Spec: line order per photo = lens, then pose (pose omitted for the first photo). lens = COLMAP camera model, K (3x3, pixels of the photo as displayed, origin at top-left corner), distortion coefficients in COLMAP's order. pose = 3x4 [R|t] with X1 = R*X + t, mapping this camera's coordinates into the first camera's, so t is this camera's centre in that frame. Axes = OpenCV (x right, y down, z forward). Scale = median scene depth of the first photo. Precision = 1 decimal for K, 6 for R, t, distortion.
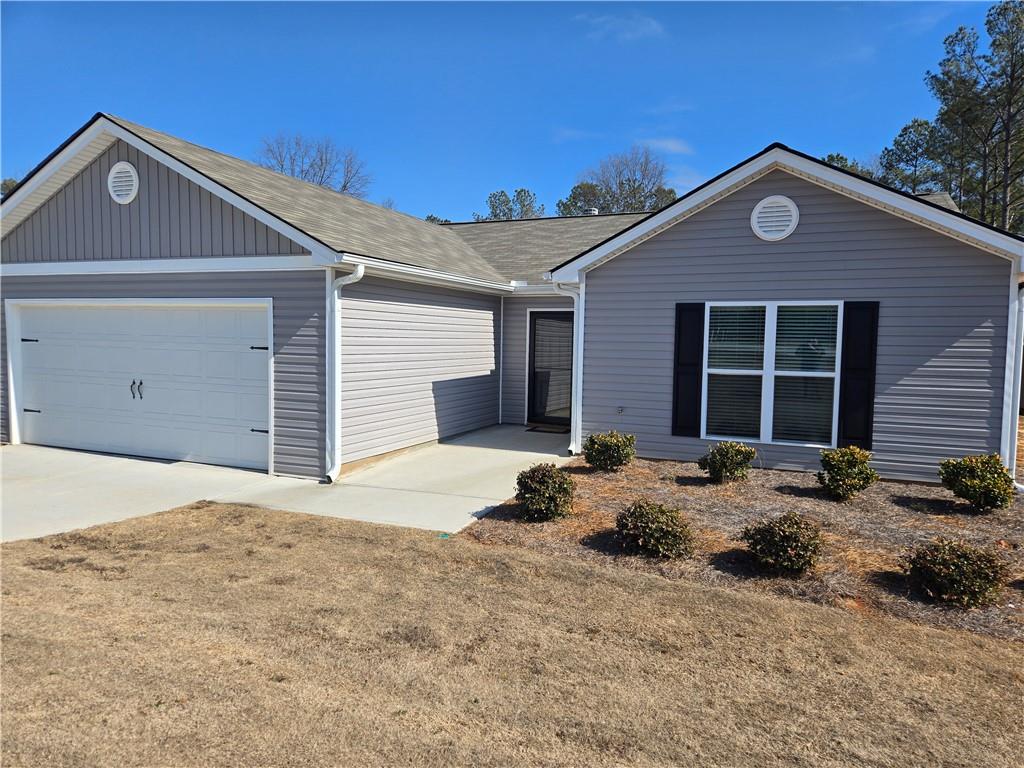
lens RADIAL K [[688.4, 0, 508.9], [0, 688.4, 382.1], [0, 0, 1]] dist [0.062058, -0.045154]
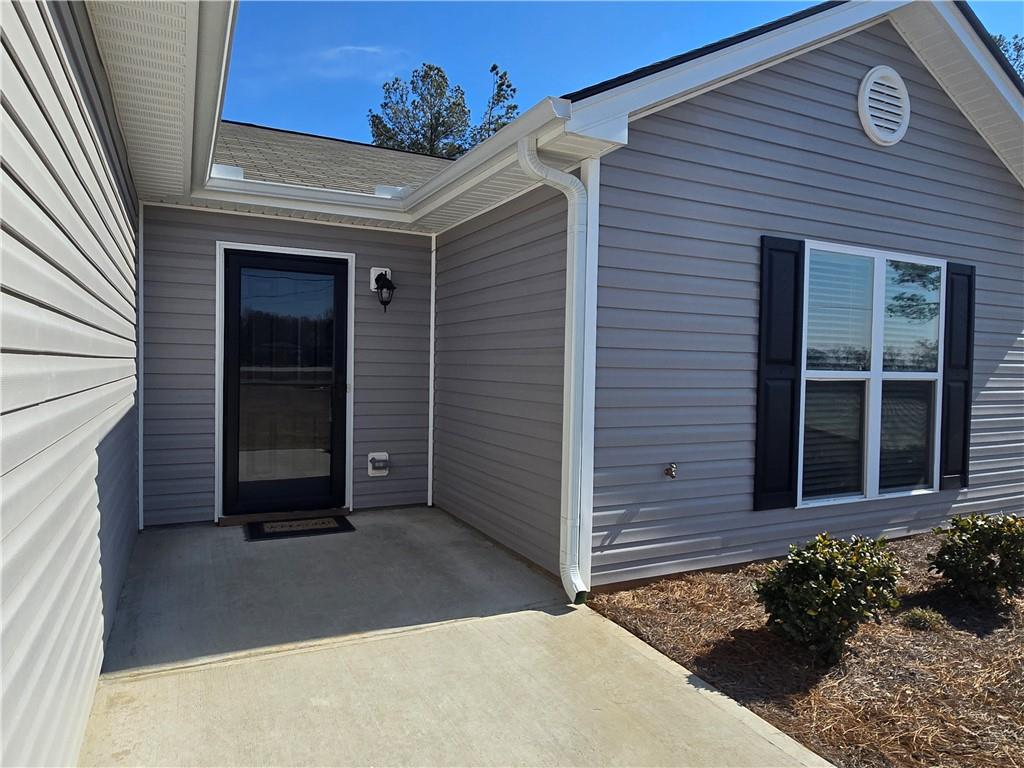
lens RADIAL K [[646.6, 0, 502.4], [0, 646.6, 386.3], [0, 0, 1]] dist [-0.002055, -0.000256]
pose [[0.649483, -0.030039, 0.759782, -0.224147], [0.041909, 0.999115, 0.003676, -0.019235], [-0.759220, 0.029454, 0.650167, 0.865204]]
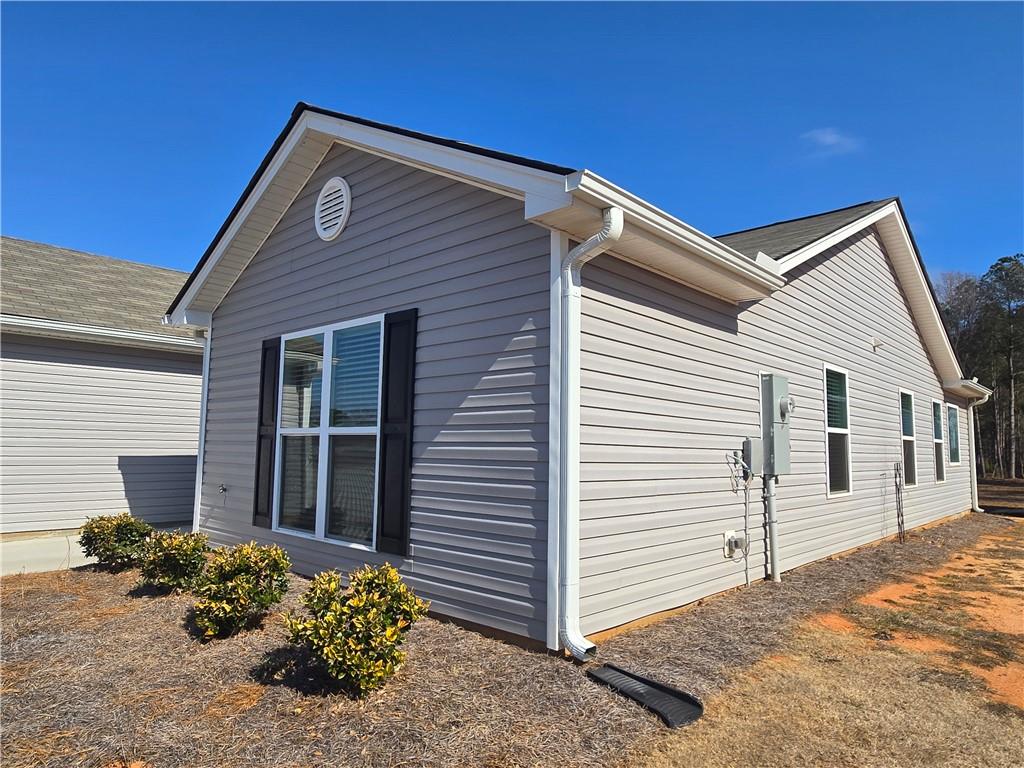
lens RADIAL K [[646.6, 0, 503.2], [0, 646.6, 379.5], [0, 0, 1]] dist [-0.002055, -0.000256]
pose [[0.940103, -0.038863, -0.338667, 0.727591], [-0.019808, 0.985574, -0.168083, 0.037335], [0.340314, 0.164724, 0.925771, 0.466470]]
